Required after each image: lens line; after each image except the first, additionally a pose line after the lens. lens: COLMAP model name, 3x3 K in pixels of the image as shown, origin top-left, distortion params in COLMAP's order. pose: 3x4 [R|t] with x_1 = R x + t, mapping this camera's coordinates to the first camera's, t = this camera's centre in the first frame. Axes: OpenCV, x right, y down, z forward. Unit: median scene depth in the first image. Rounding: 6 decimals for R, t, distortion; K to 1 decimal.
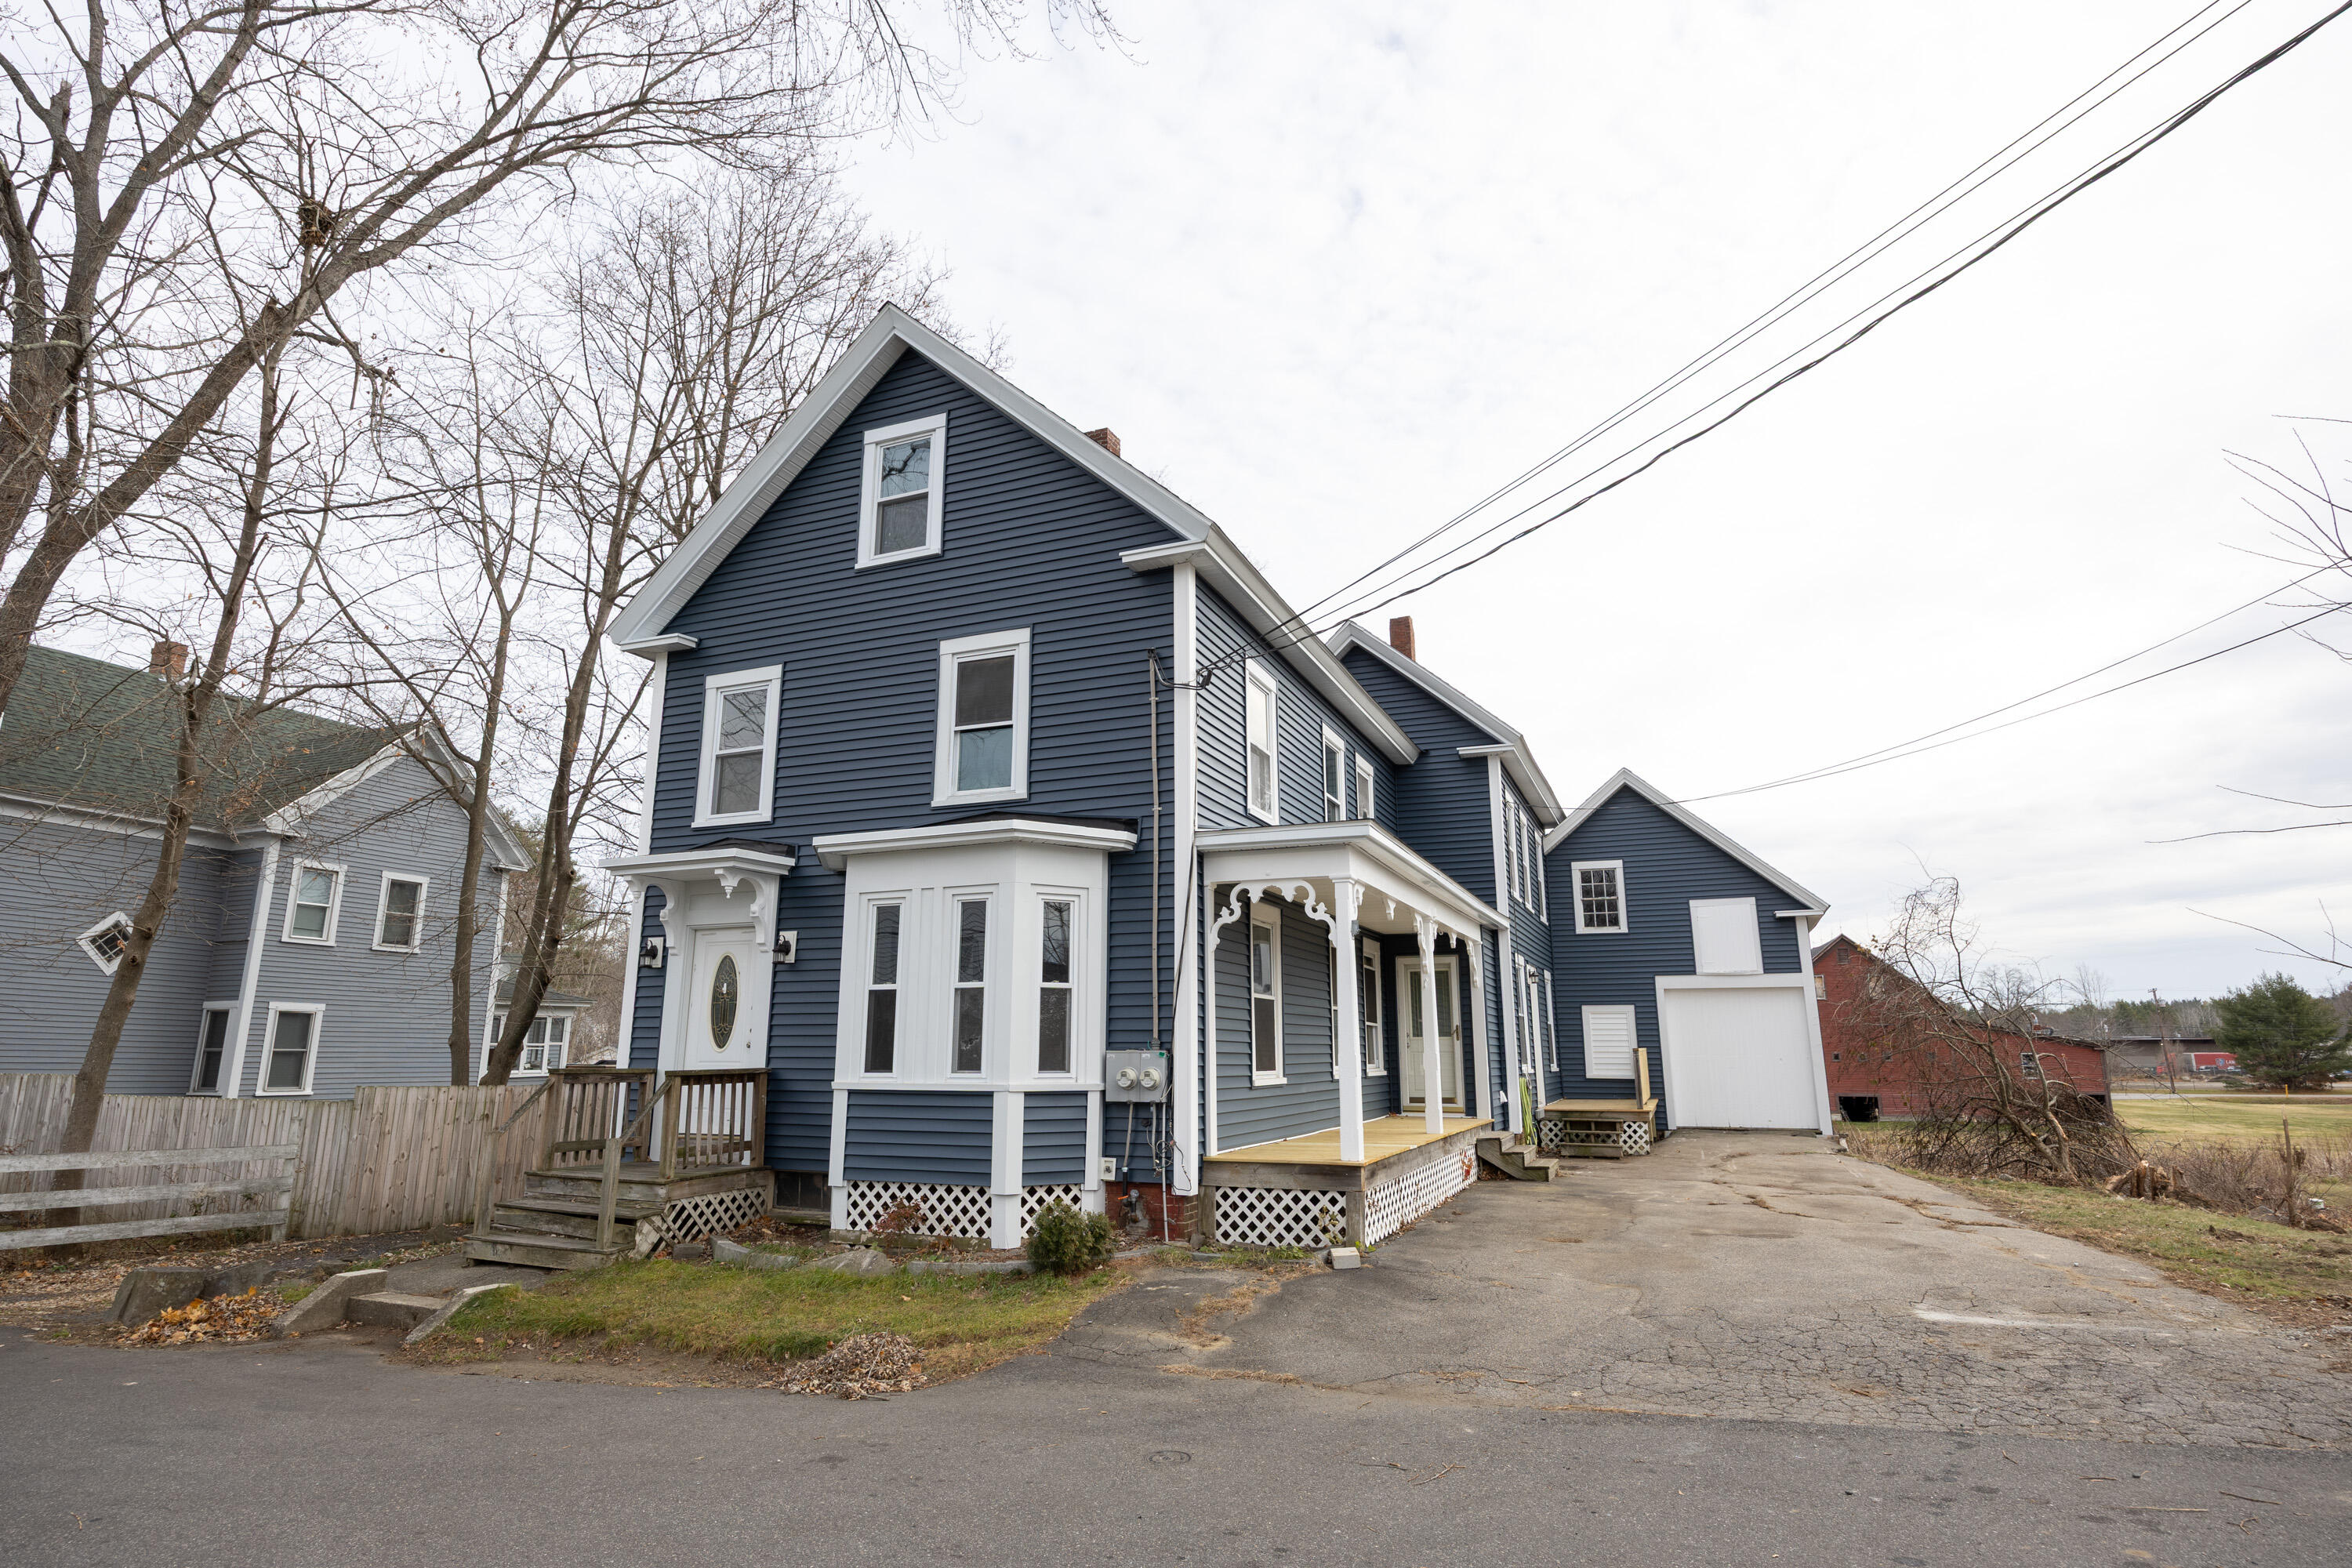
lens RADIAL K [[1208.6, 0, 1172.9], [0, 1208.6, 782.0], [0, 0, 1]] dist [-0.007721, -0.002332]
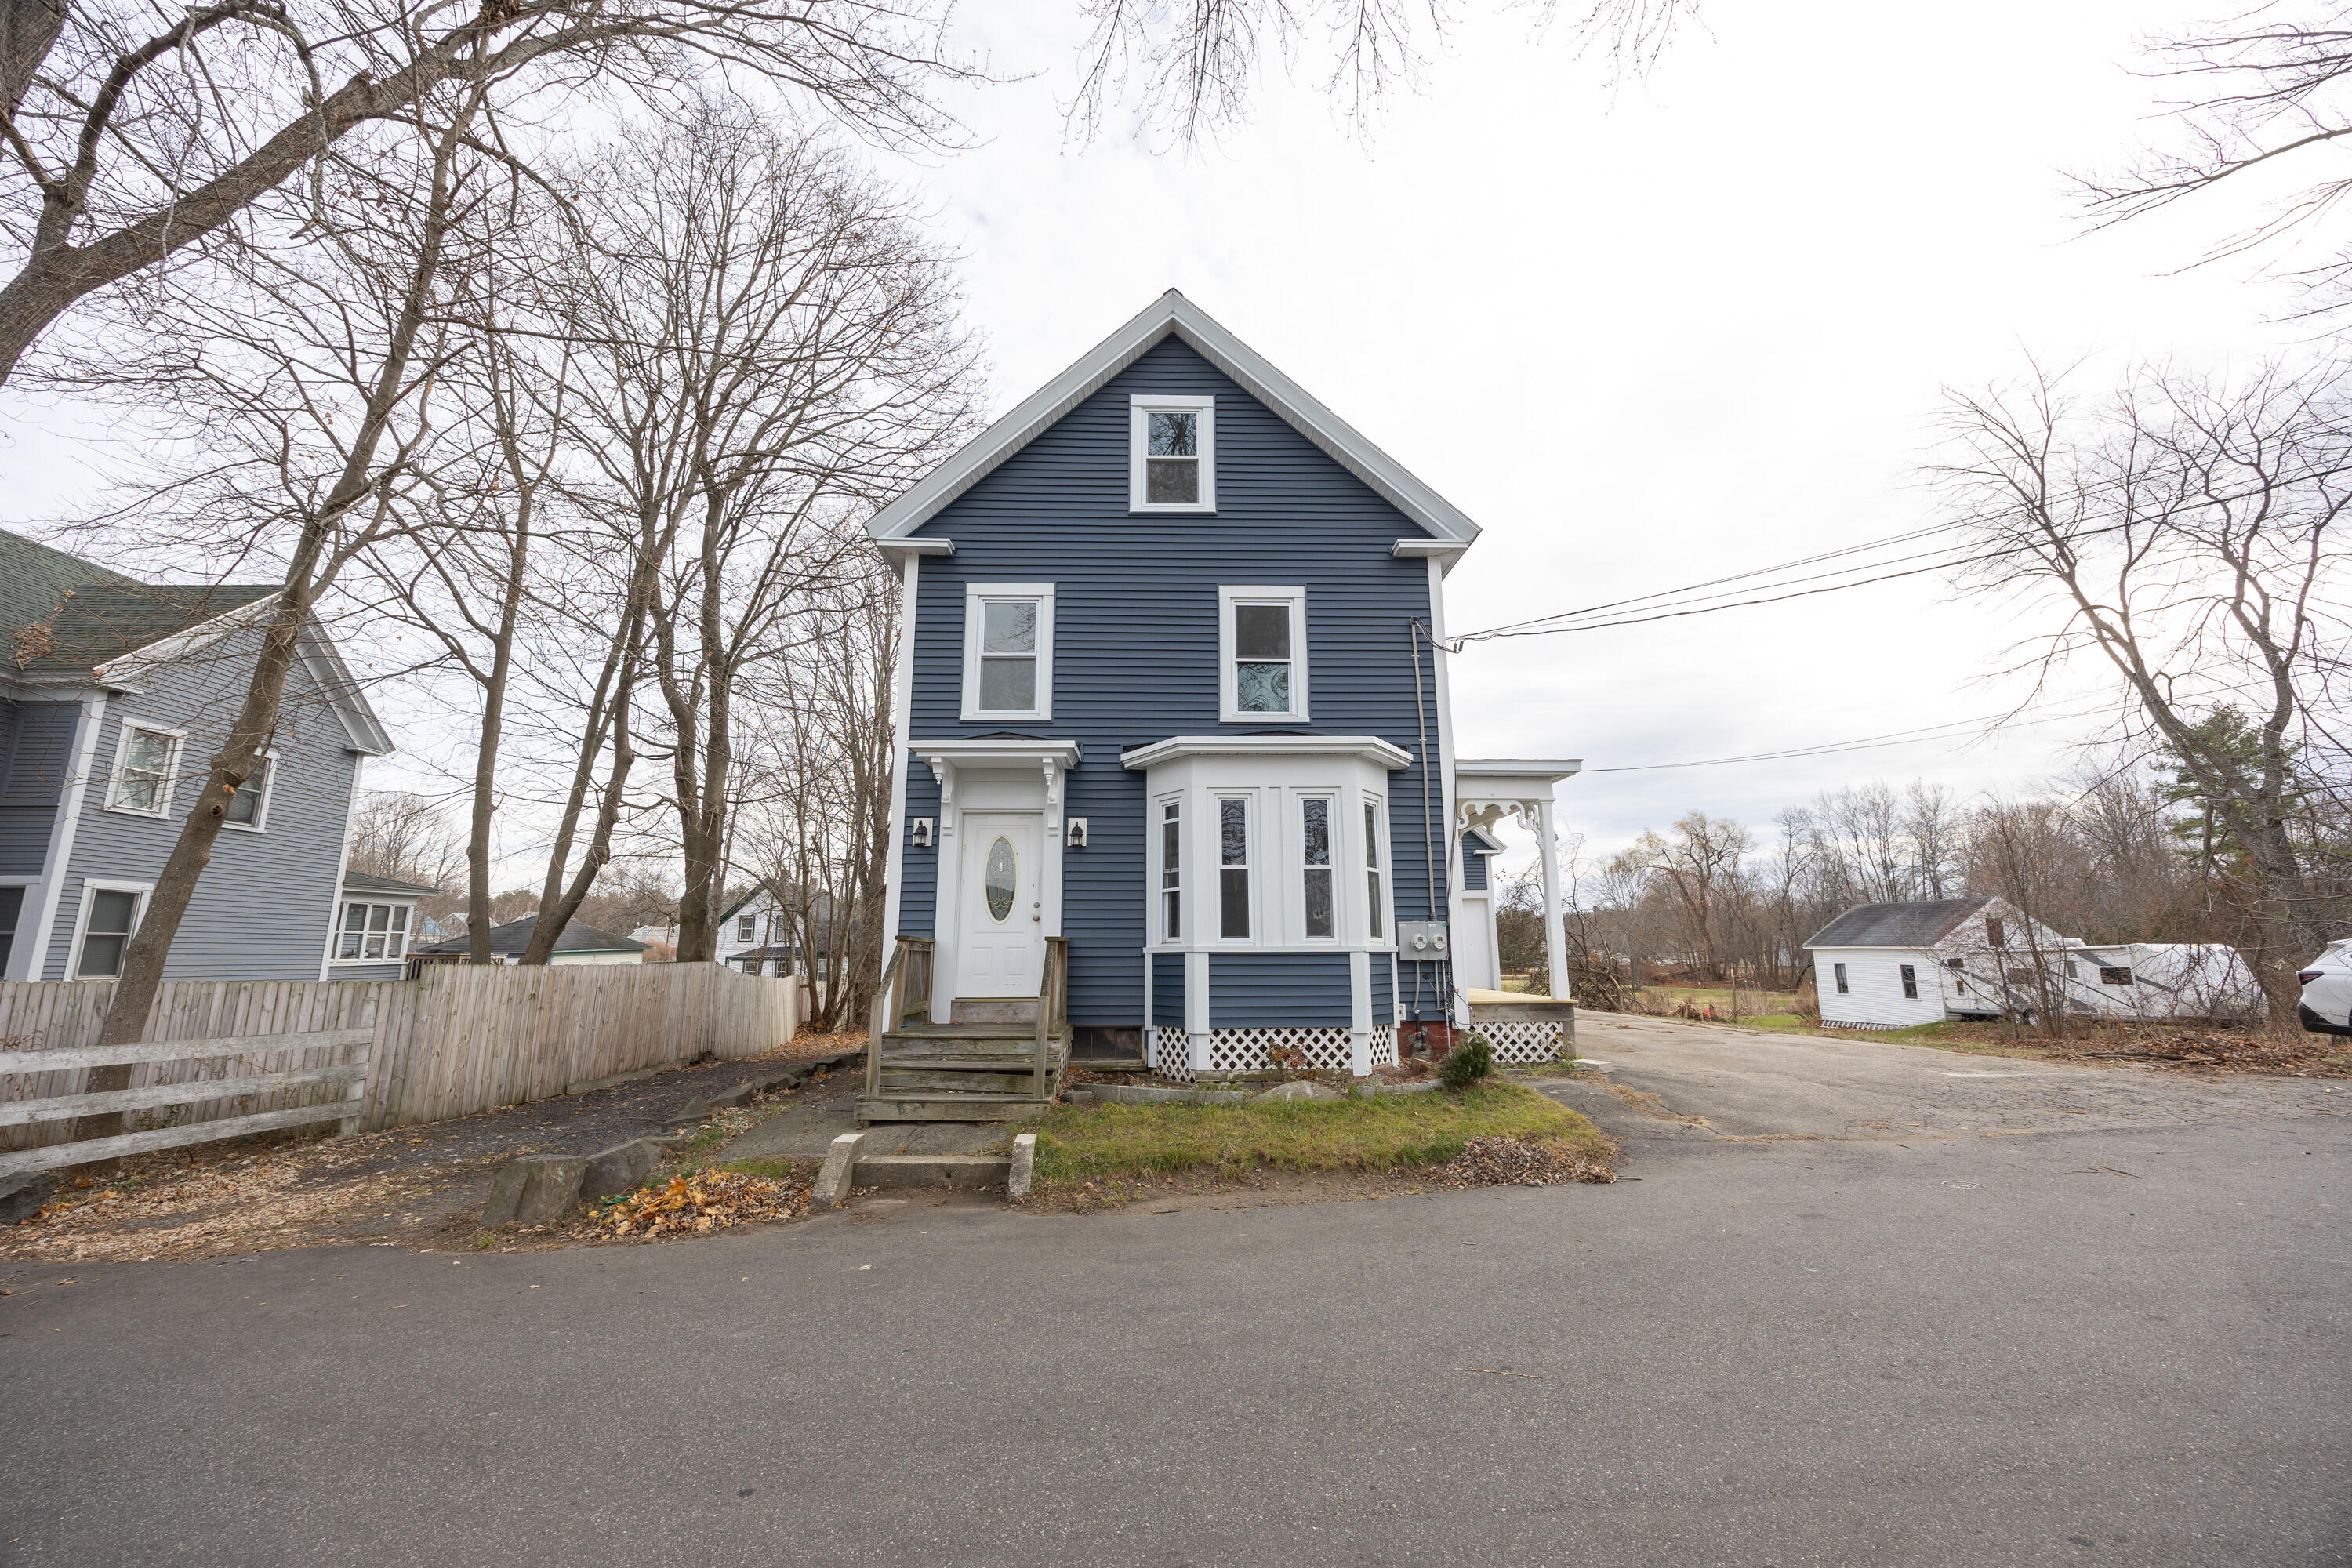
lens RADIAL K [[892.9, 0, 1171.9], [0, 892.9, 782.7], [0, 0, 1]] dist [-0.004341, -0.000306]
pose [[0.912007, 0.074631, 0.403328, -0.582599], [-0.087593, 0.996061, 0.013757, 0.071142], [-0.400713, -0.047875, 0.914952, 0.198251]]
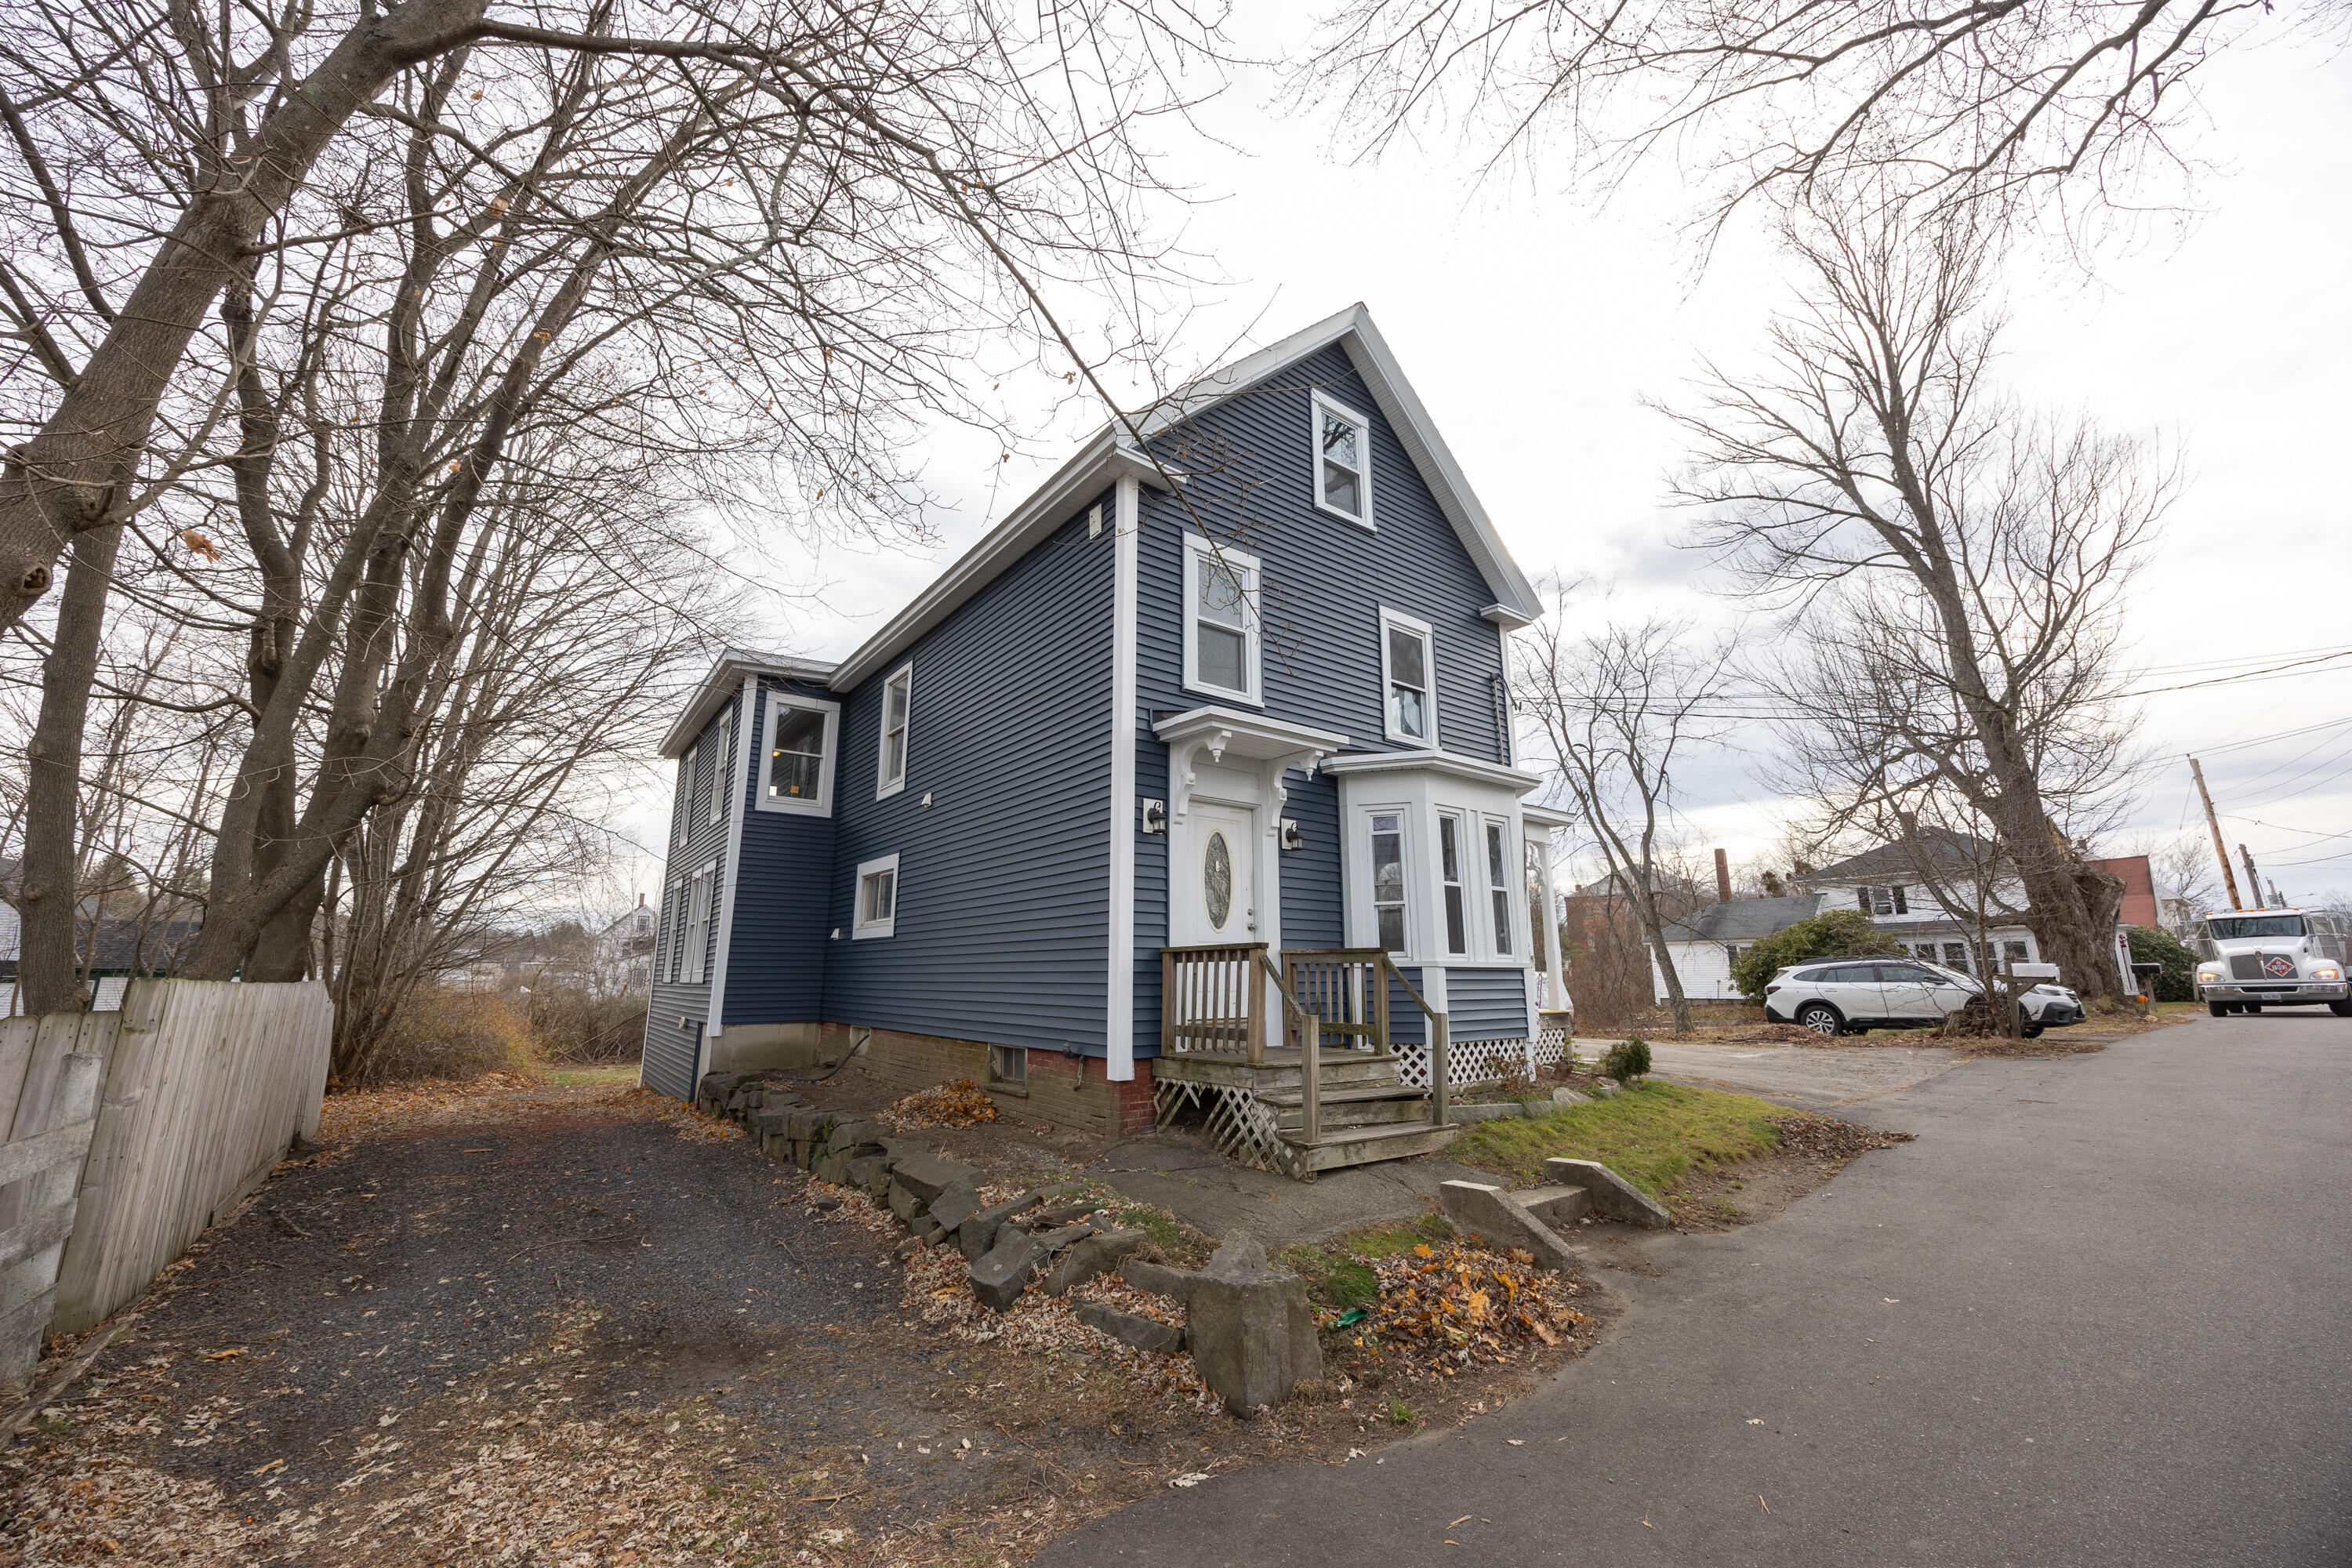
lens RADIAL K [[892.9, 0, 1177.1], [0, 892.9, 778.1], [0, 0, 1]] dist [-0.004341, -0.000306]
pose [[0.498793, 0.189175, 0.845824, -1.028538], [-0.190149, 0.975999, -0.106157, 0.190028], [-0.845606, -0.107882, 0.522793, 0.687928]]
